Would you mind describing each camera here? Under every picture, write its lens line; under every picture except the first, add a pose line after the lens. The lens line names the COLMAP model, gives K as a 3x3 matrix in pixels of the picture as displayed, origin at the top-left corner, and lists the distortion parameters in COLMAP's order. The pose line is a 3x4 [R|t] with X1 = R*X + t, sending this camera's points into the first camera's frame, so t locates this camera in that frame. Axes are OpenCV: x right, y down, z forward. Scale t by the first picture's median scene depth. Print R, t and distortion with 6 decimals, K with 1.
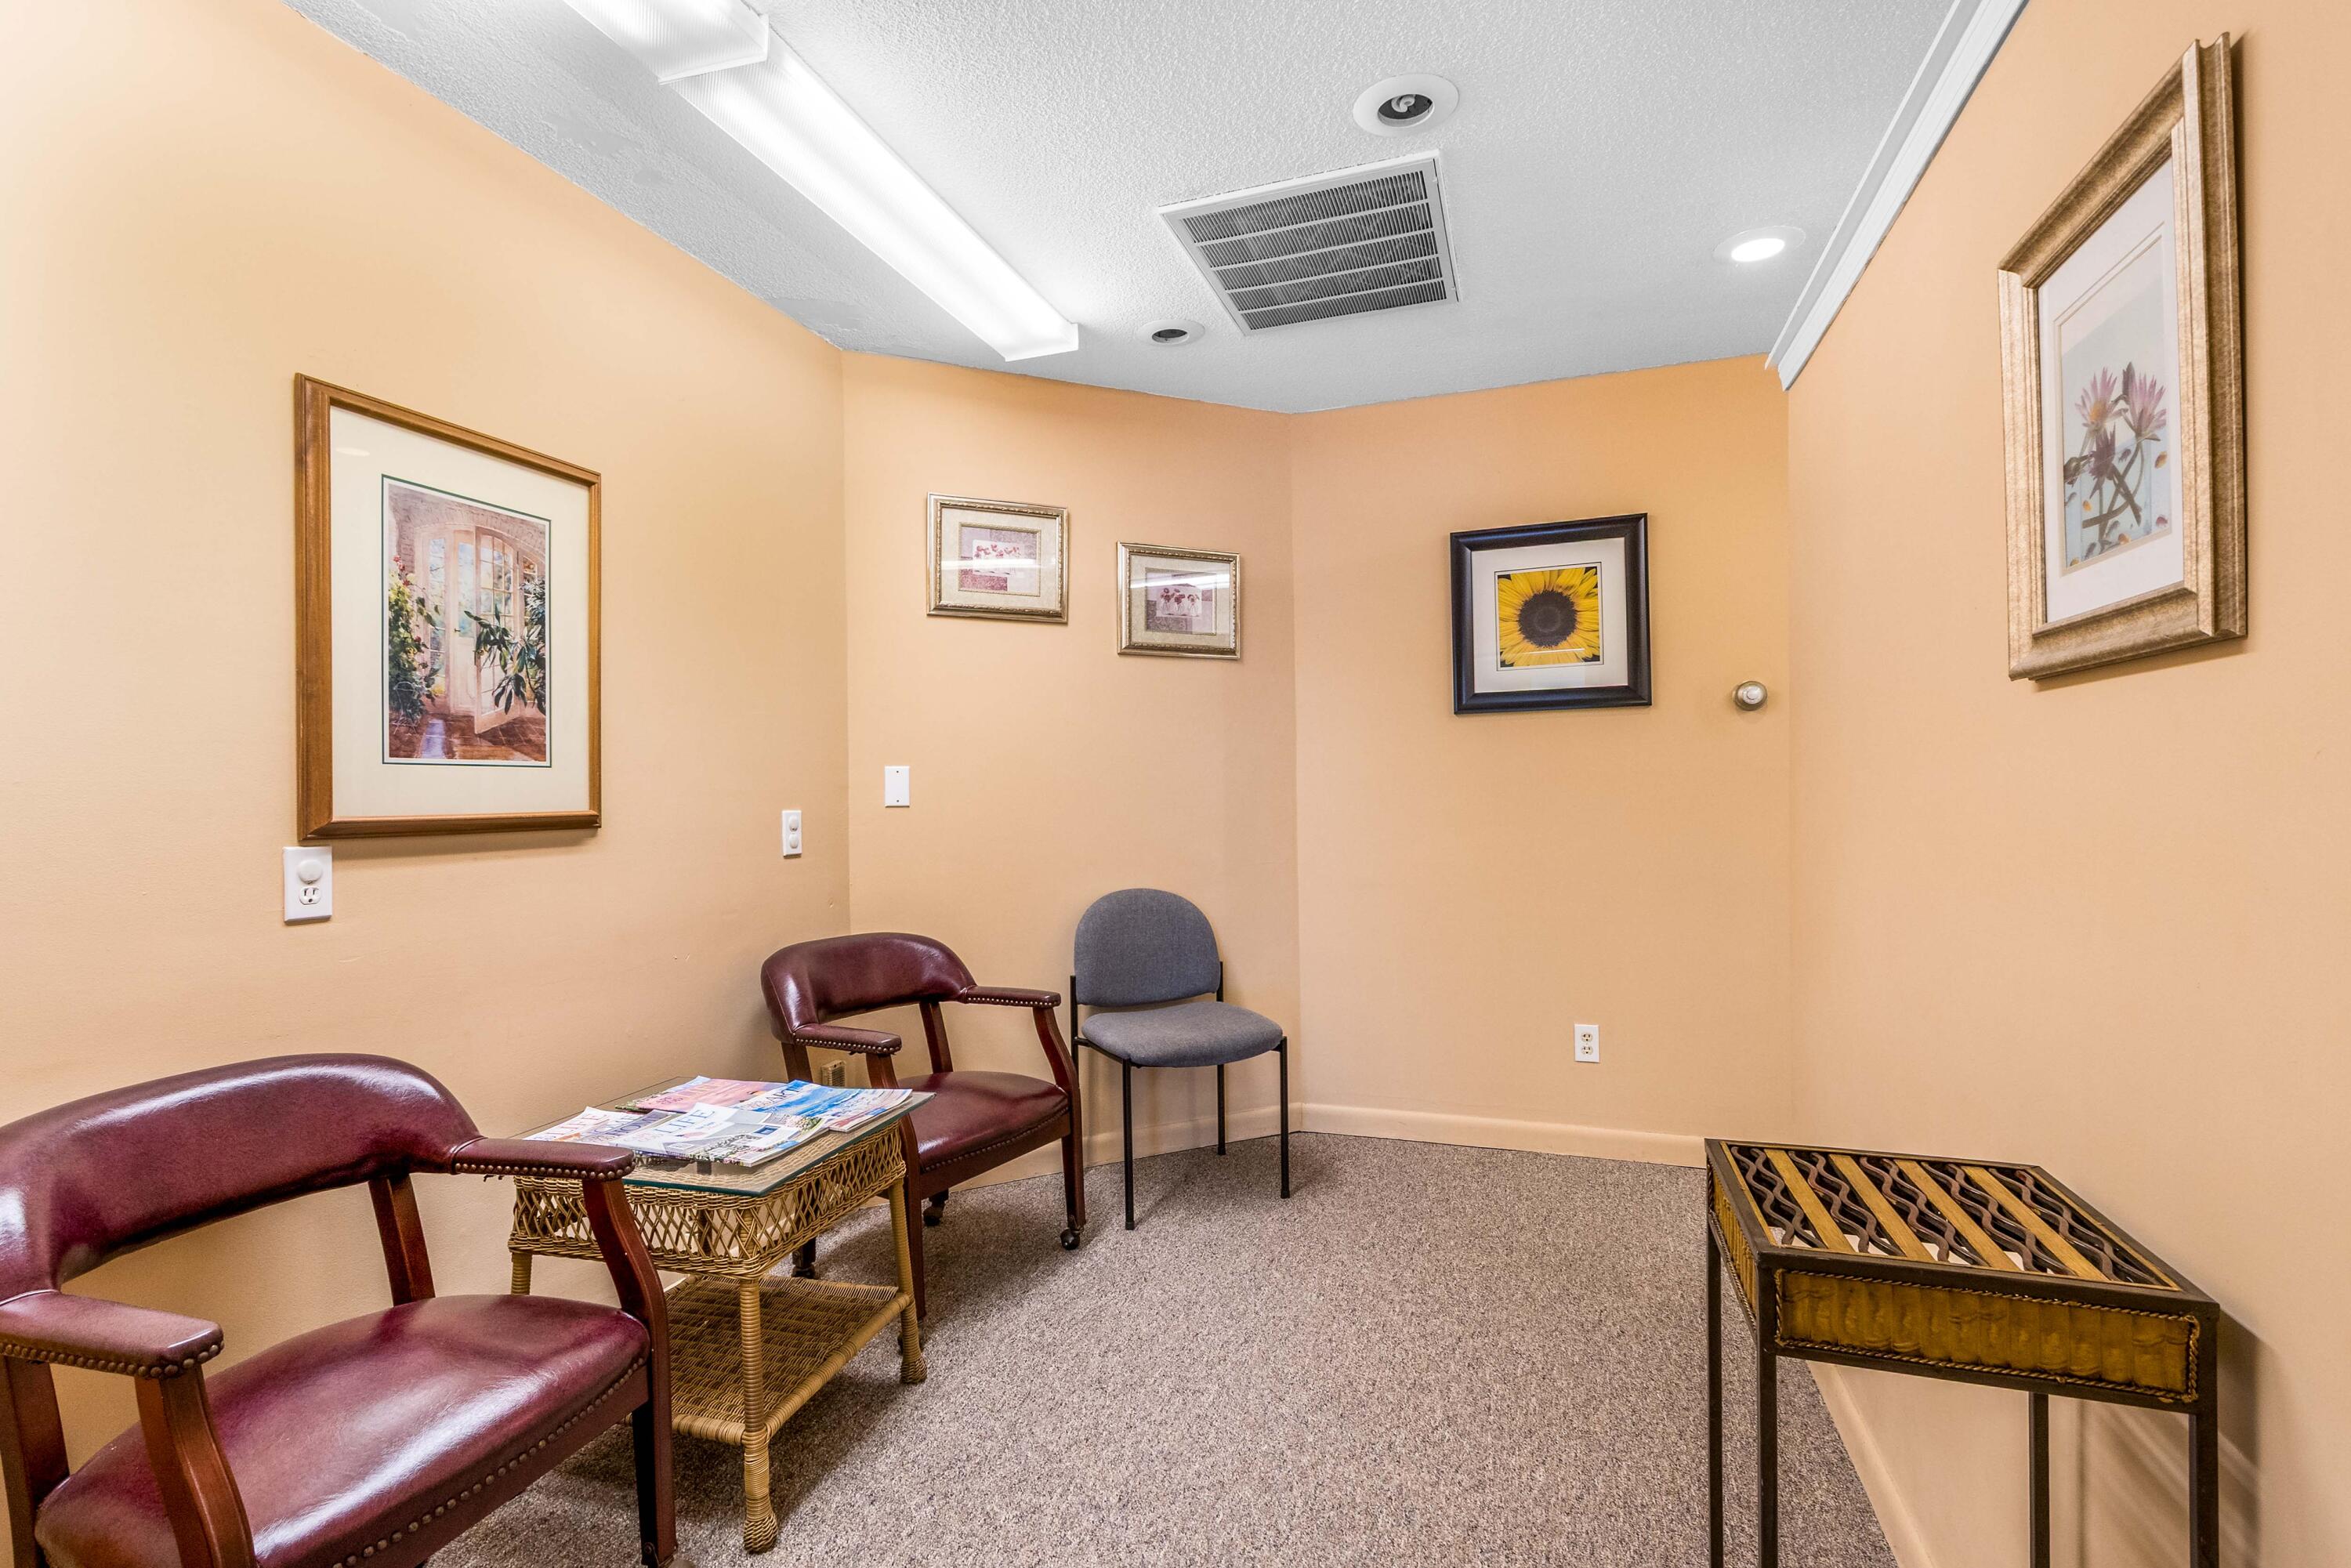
lens RADIAL K [[1084.0, 0, 1178.8], [0, 1084.0, 780.3], [0, 0, 1]] dist [-0.000690, 0.000004]
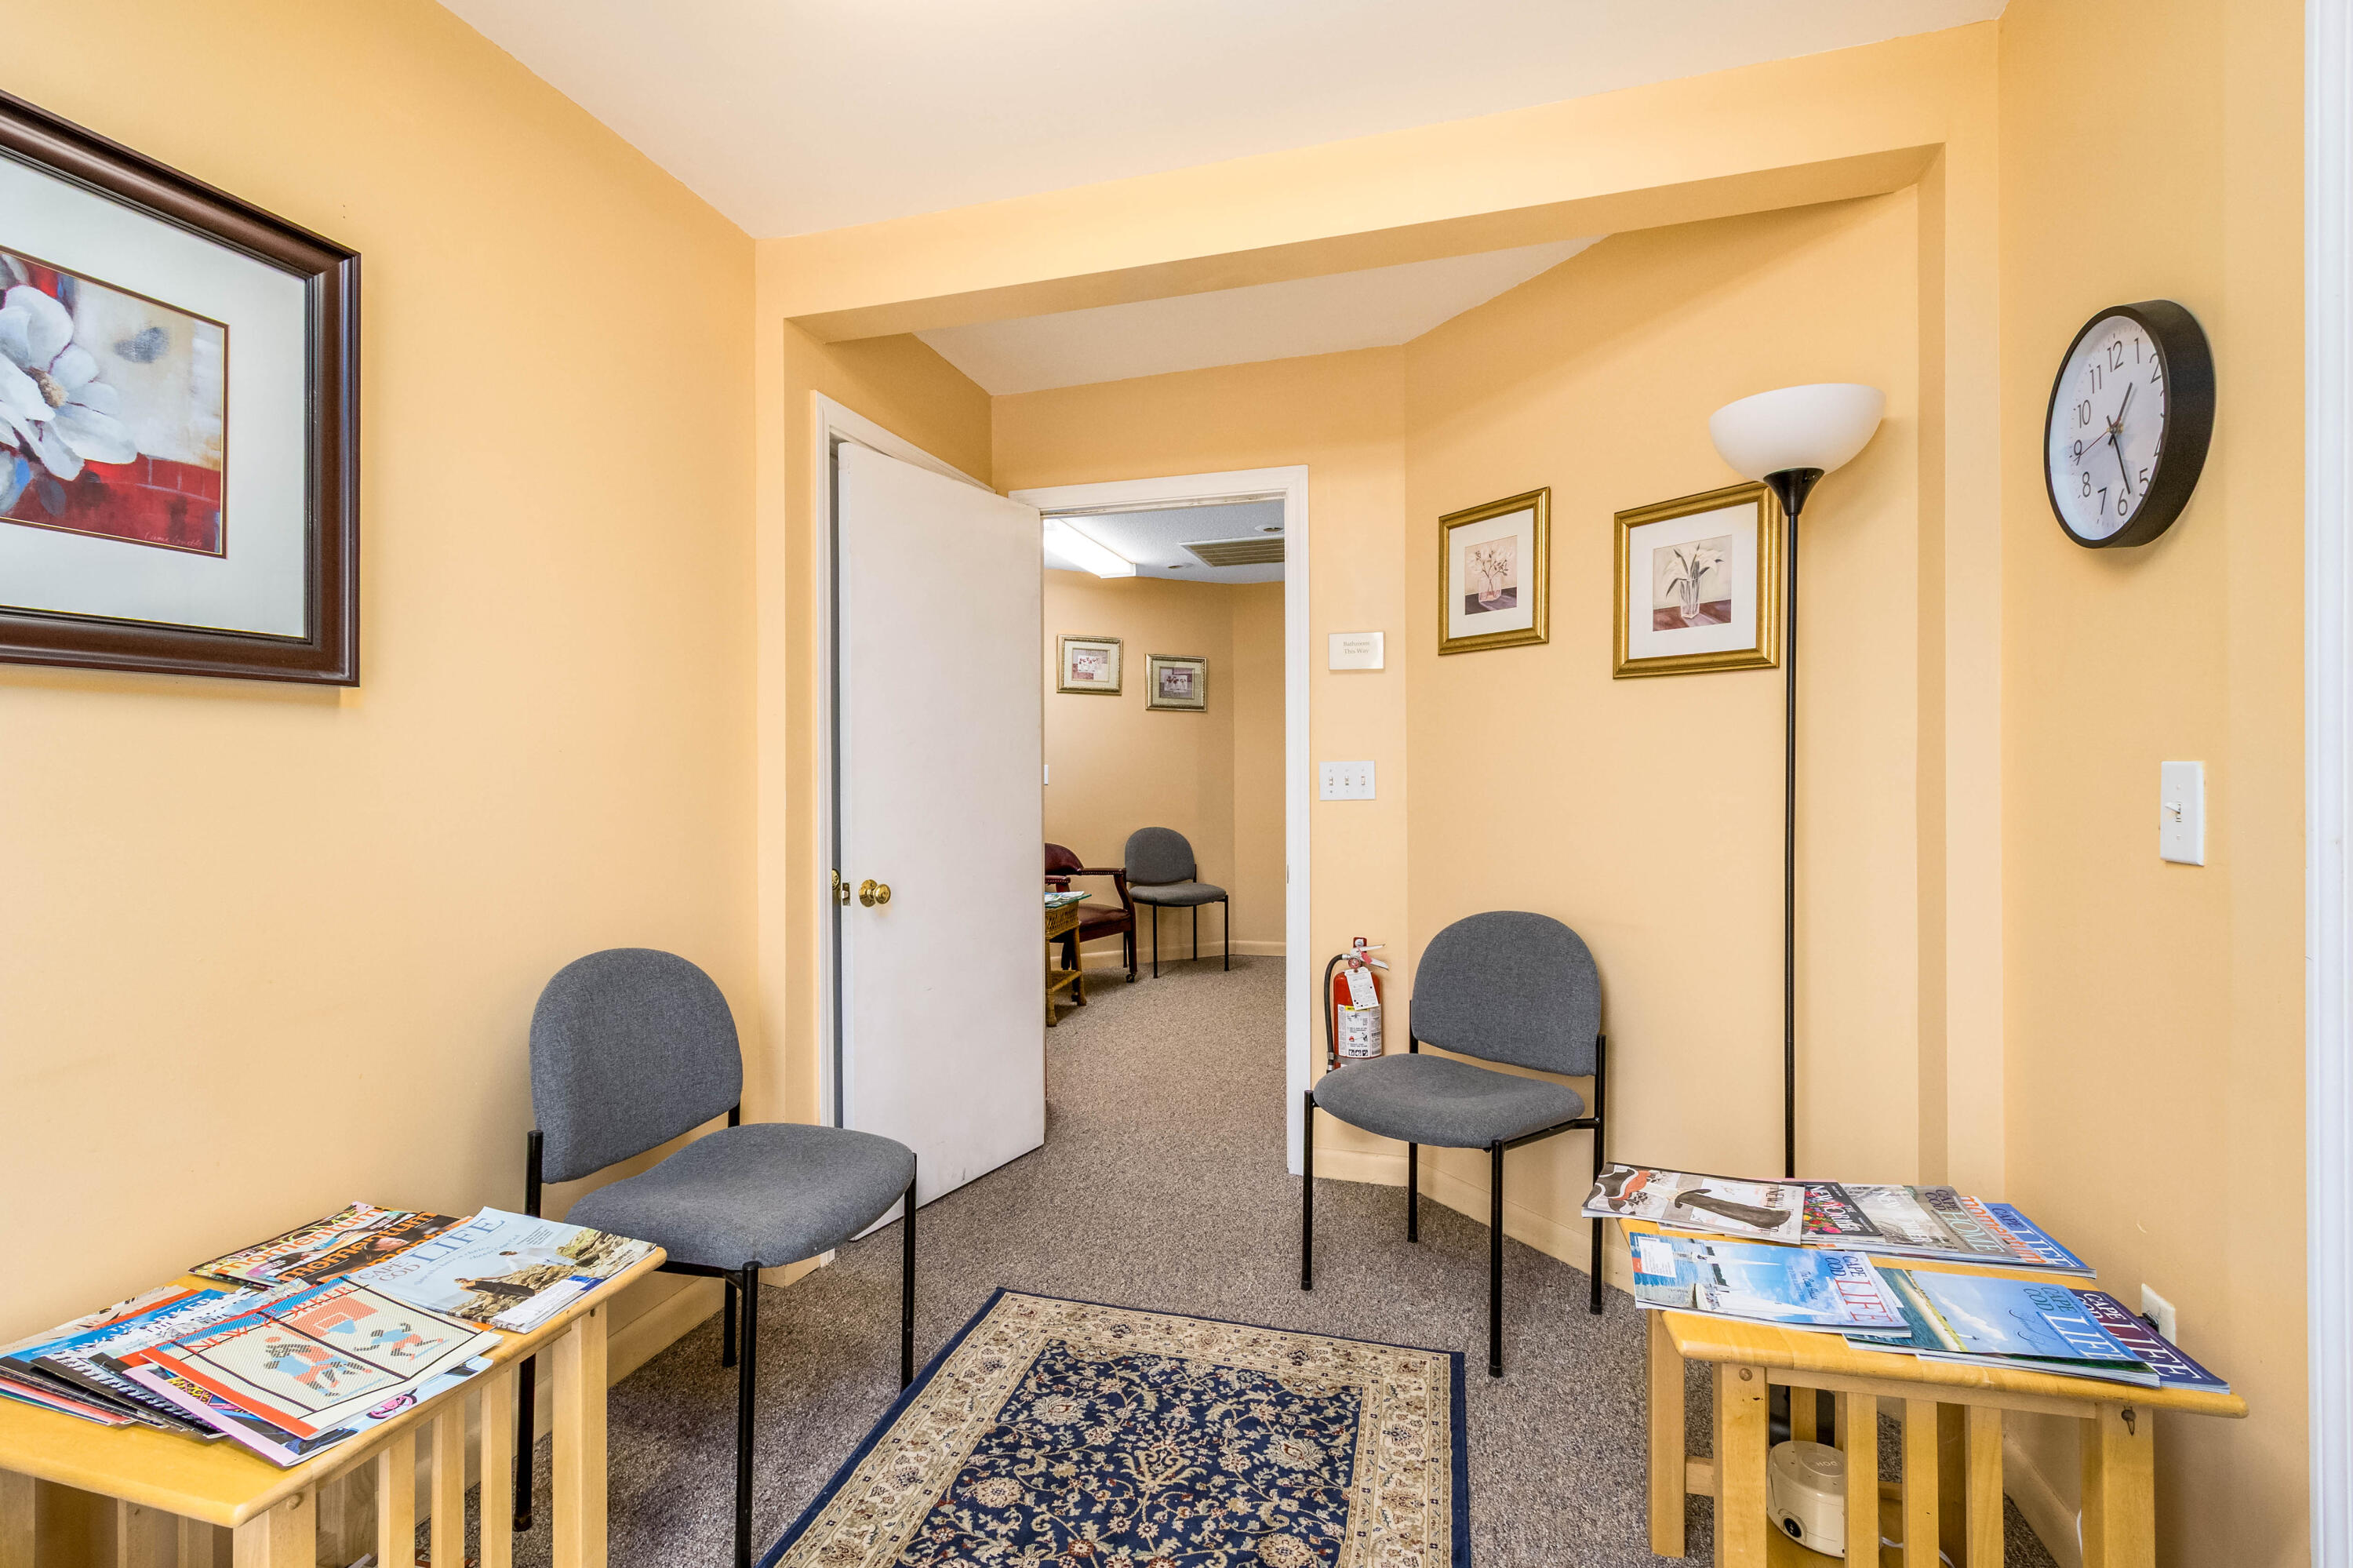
lens RADIAL K [[1085.0, 0, 1169.6], [0, 1085.0, 777.7], [0, 0, 1]] dist [-0.000690, 0.000004]
pose [[0.998998, 0.006245, 0.044323, -0.105073], [-0.006457, 0.999968, 0.004655, 0.000352], [-0.044293, -0.004937, 0.999006, -1.062608]]
